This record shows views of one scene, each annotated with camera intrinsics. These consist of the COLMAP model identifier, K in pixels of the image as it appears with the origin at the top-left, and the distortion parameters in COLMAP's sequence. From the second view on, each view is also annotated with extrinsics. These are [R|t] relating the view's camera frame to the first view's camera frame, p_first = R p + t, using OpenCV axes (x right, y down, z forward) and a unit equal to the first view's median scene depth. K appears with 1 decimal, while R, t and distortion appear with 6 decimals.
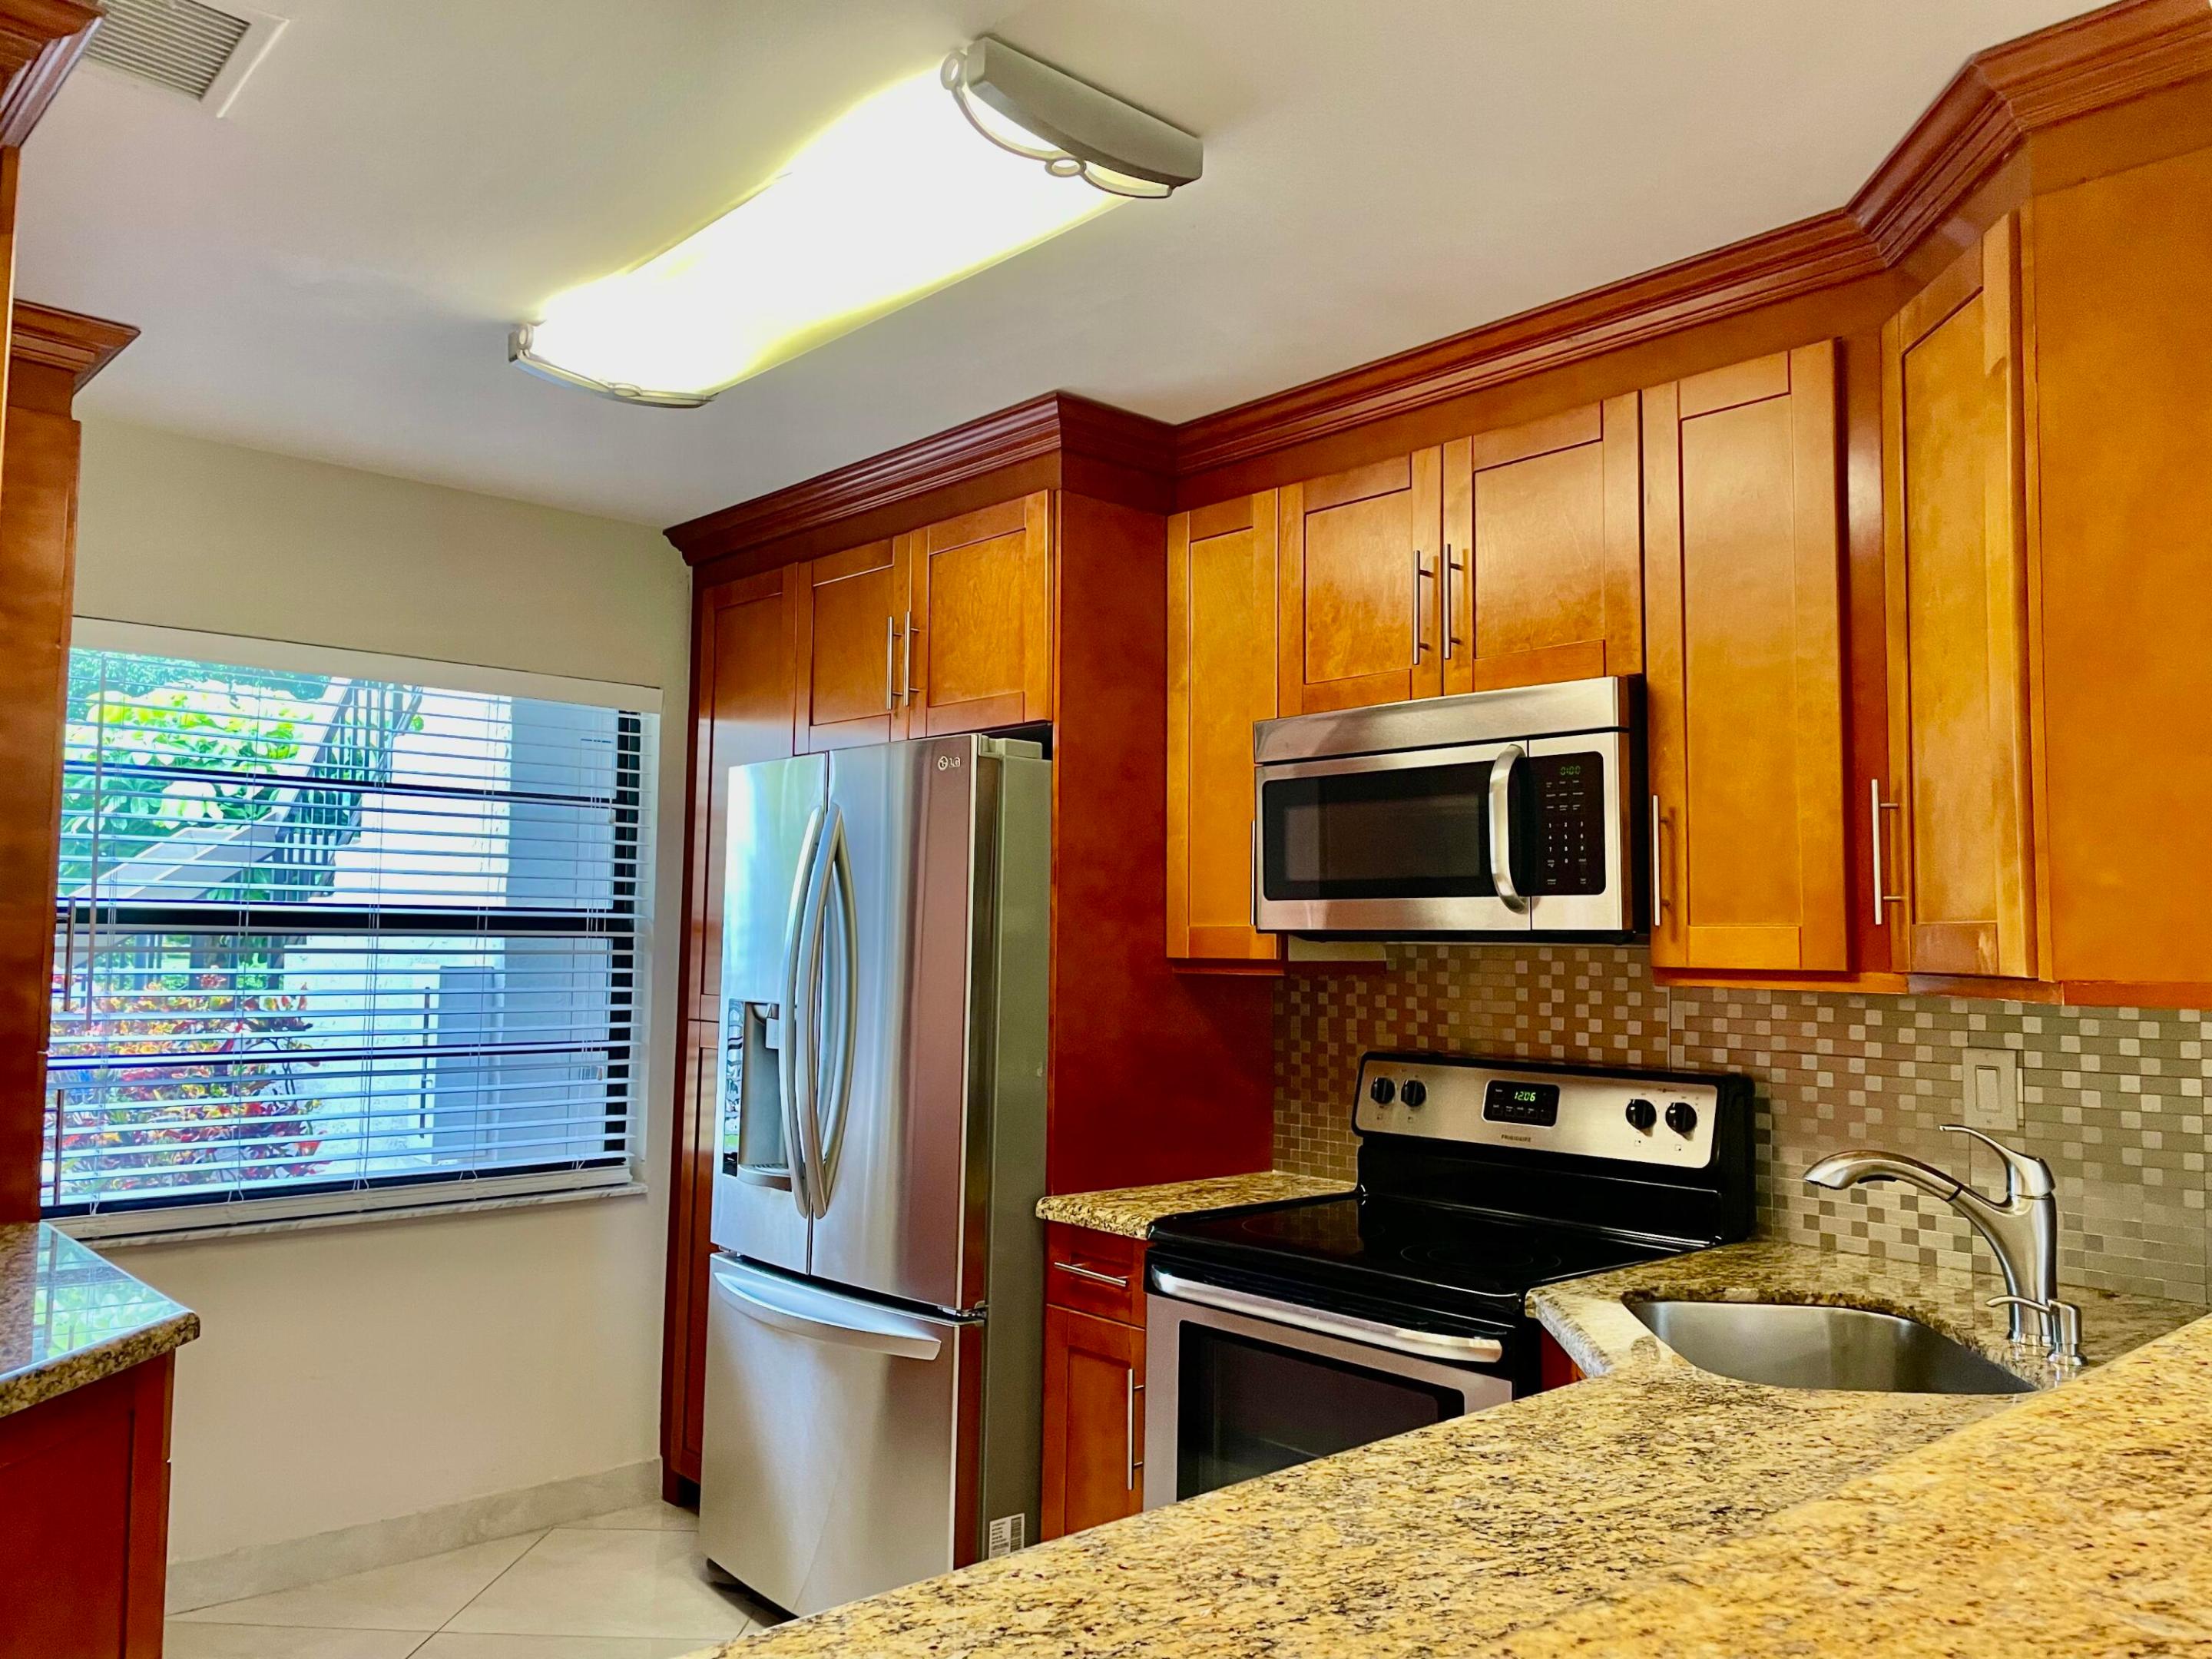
lens RADIAL K [[1670.1, 0, 1130.1], [0, 1670.1, 820.1], [0, 0, 1]] dist [0.090112, -0.114697]
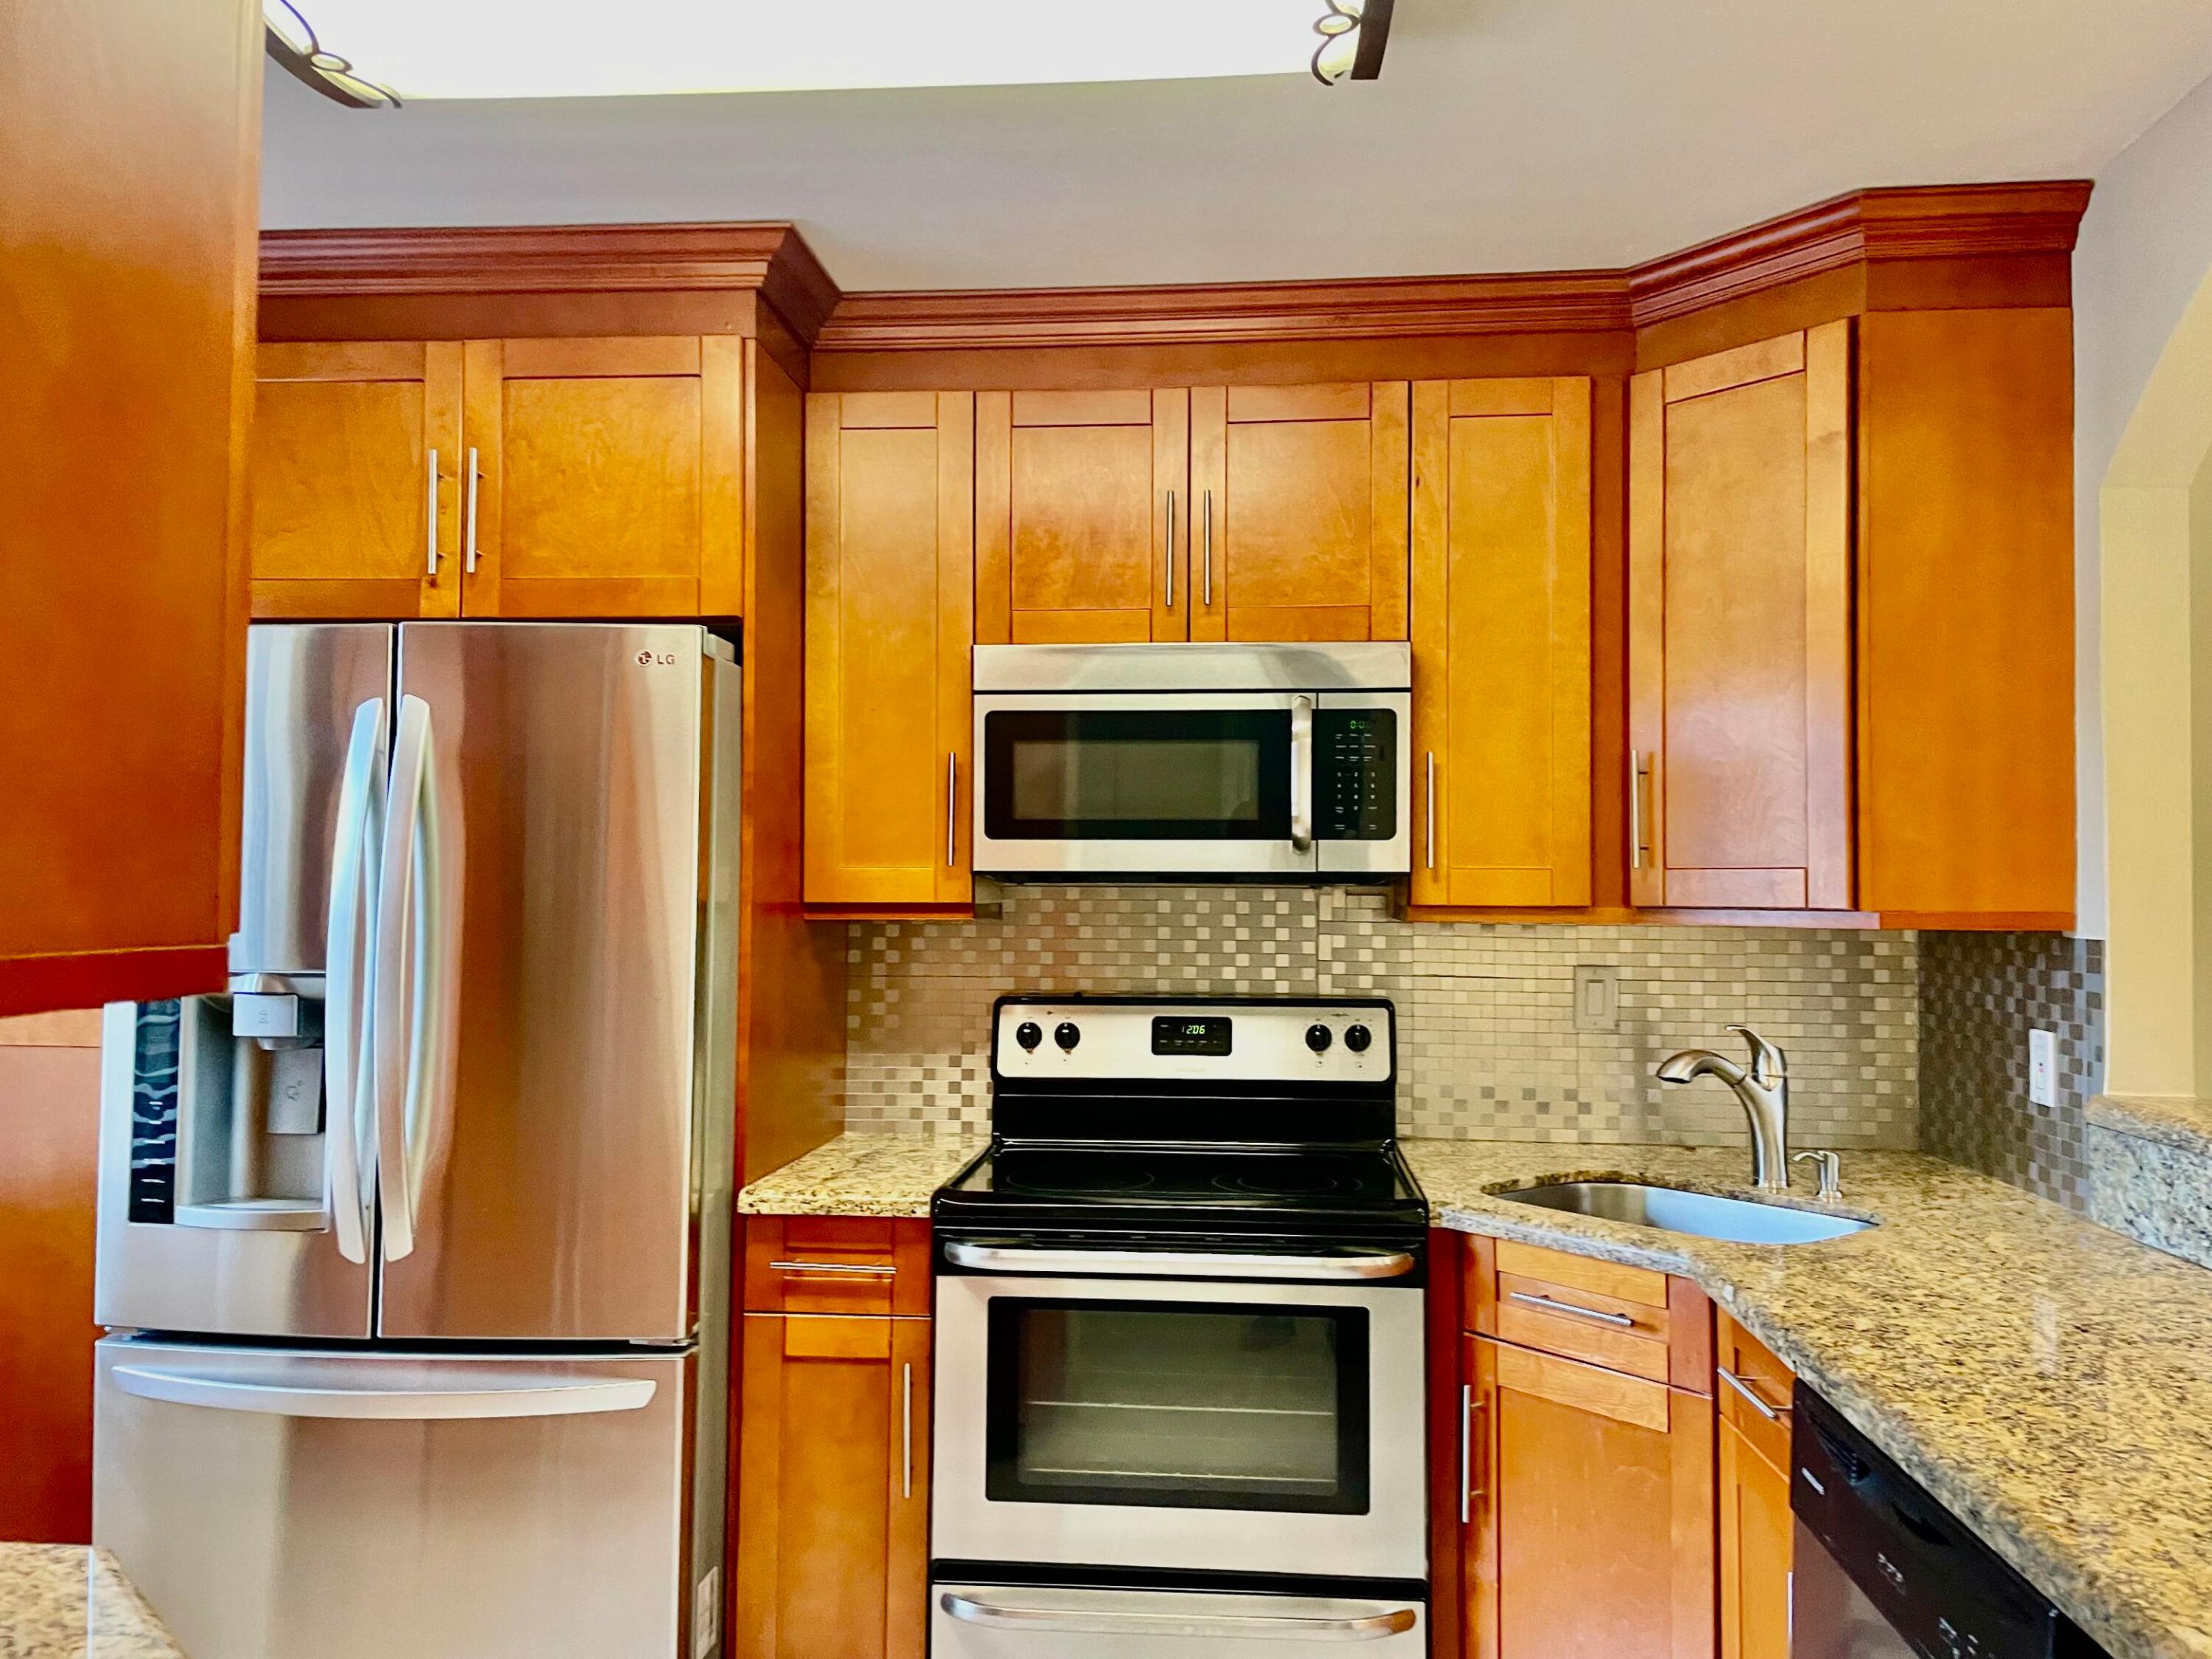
lens RADIAL K [[1670.1, 0, 1109.0], [0, 1670.1, 827.1], [0, 0, 1]] dist [0.090112, -0.114697]
pose [[0.731558, 0.019756, 0.681493, -0.526072], [-0.048166, 0.998580, 0.022757, 0.017553], [-0.680076, -0.049473, 0.731471, 0.286908]]
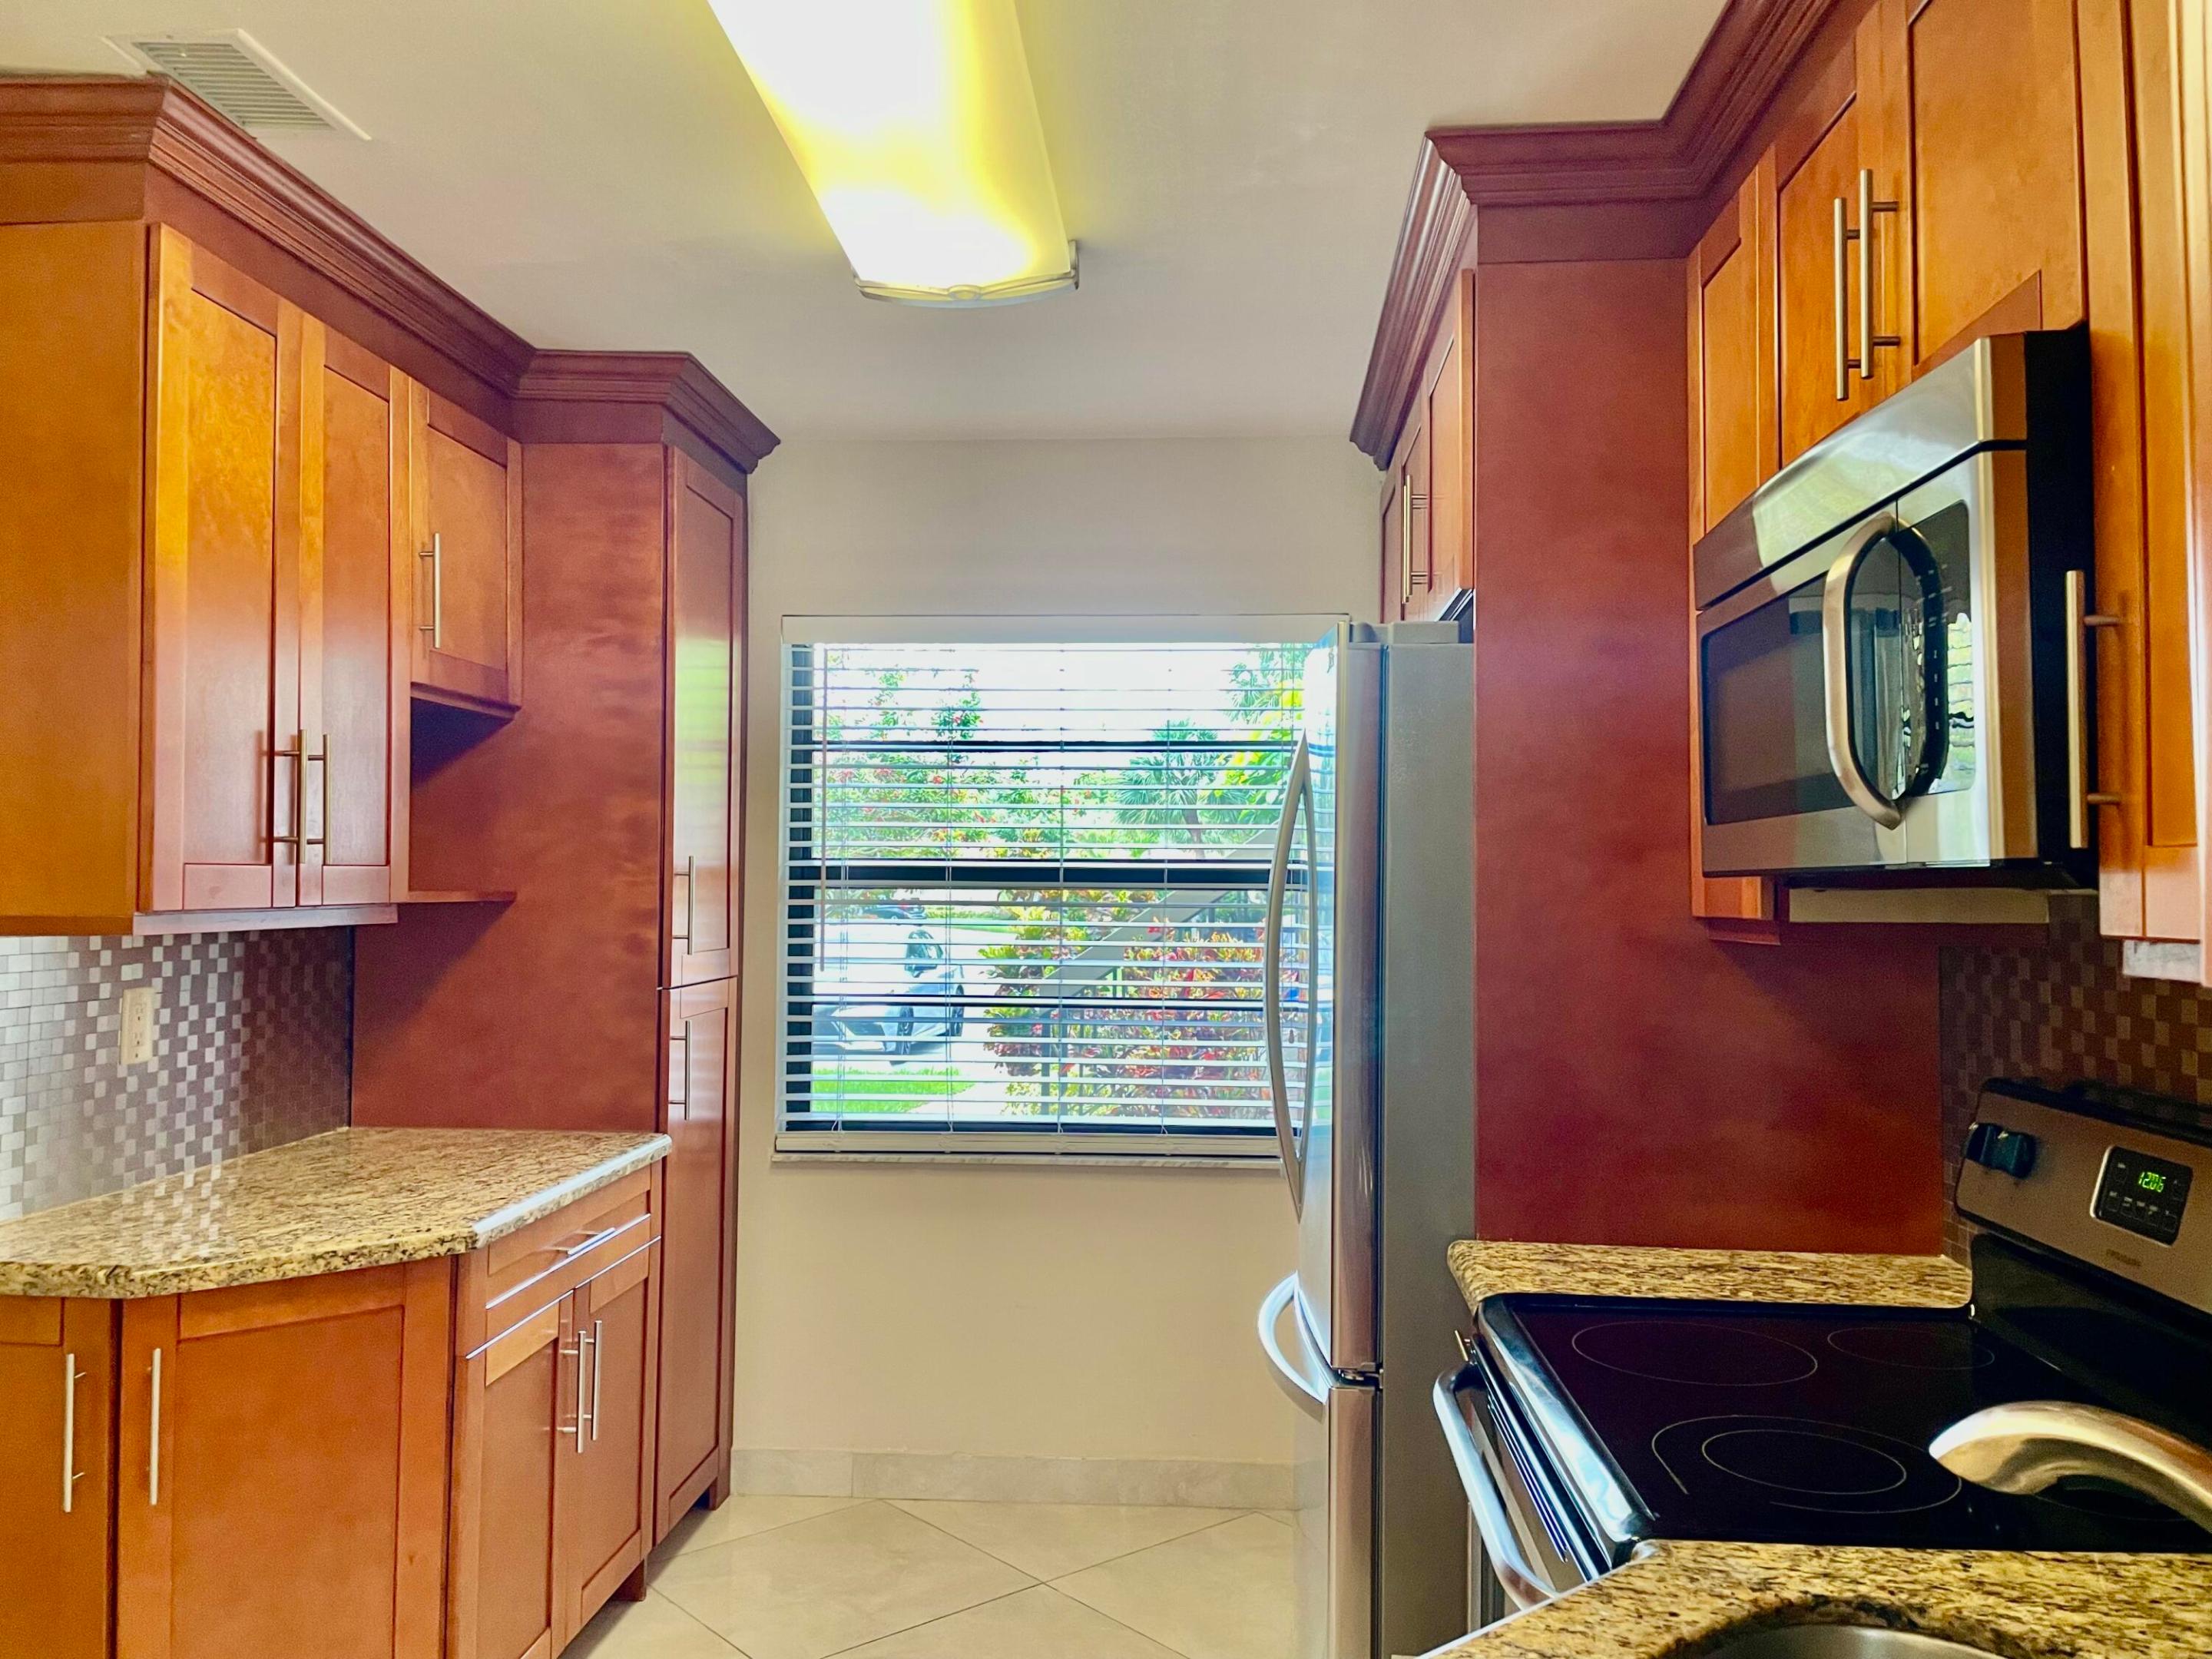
lens RADIAL K [[1670.1, 0, 1113.1], [0, 1670.1, 836.0], [0, 0, 1]] dist [0.090112, -0.114697]
pose [[0.694203, -0.029128, -0.719190, 0.401824], [0.051611, 0.998623, 0.009372, 0.035577], [0.717927, -0.043624, 0.694751, 0.408751]]
